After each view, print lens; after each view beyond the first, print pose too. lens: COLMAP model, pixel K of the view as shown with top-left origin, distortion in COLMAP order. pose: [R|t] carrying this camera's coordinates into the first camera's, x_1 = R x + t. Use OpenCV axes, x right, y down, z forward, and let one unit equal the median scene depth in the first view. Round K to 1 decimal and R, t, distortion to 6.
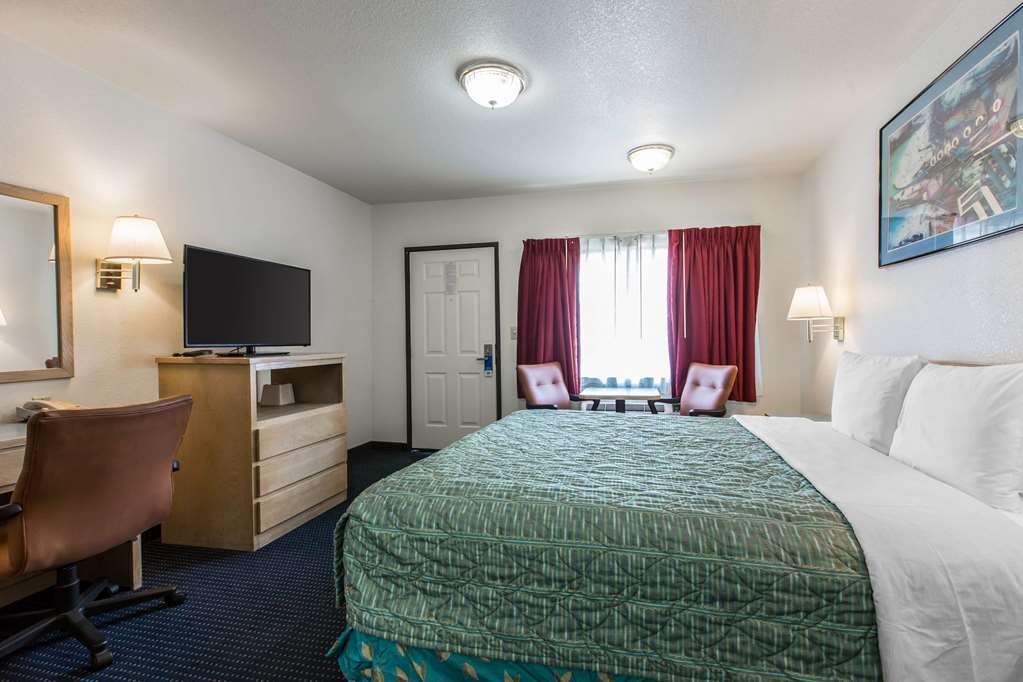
lens RADIAL K [[477.9, 0, 543.7], [0, 477.9, 343.2], [0, 0, 1]] dist [0.000919, -0.000504]
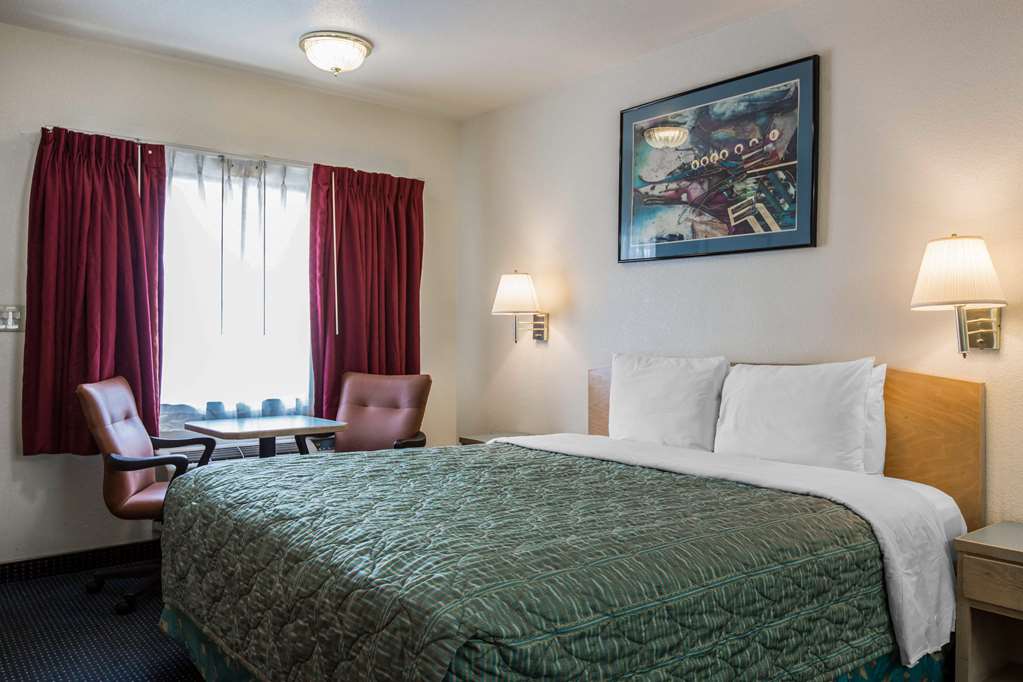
lens RADIAL K [[804.4, 0, 511.5], [0, 804.4, 341.0], [0, 0, 1]] dist [0.001358, -0.003135]
pose [[0.625582, 0.010388, 0.780089, -0.843467], [-0.007250, 0.999946, -0.007502, 0.007945], [-0.780124, -0.000963, 0.625624, 0.267982]]
